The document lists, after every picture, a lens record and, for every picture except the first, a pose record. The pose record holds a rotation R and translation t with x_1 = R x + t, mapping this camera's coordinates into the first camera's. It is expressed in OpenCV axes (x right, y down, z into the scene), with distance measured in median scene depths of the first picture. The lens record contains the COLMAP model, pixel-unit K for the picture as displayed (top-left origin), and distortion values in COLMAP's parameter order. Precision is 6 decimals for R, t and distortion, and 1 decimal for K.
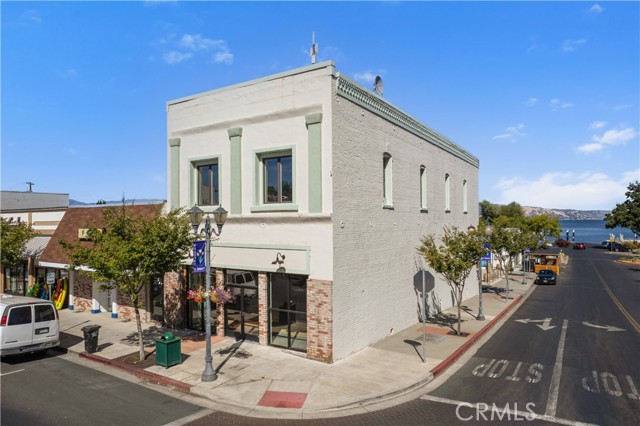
lens RADIAL K [[415.0, 0, 320.0], [0, 415.0, 213.0], [0, 0, 1]] dist [-0.068649, 0.059479]
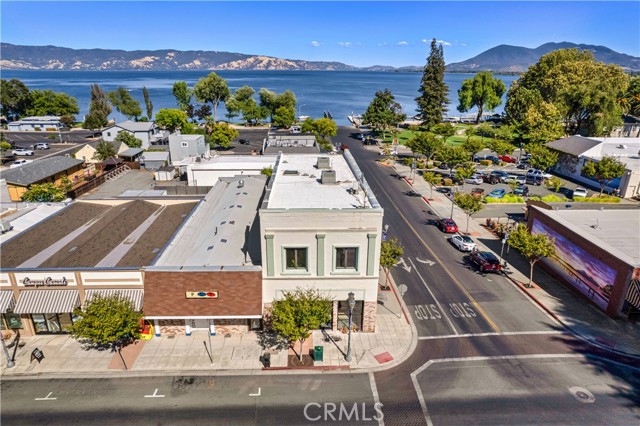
lens RADIAL K [[413.5, 0, 320.0], [0, 413.5, 213.0], [0, 0, 1]] dist [-0.081108, 0.069346]
pose [[0.824543, -0.178477, 0.536913, -1.352664], [-0.023178, 0.937494, 0.347230, -1.069927], [-0.565325, -0.298750, 0.768867, -0.417161]]
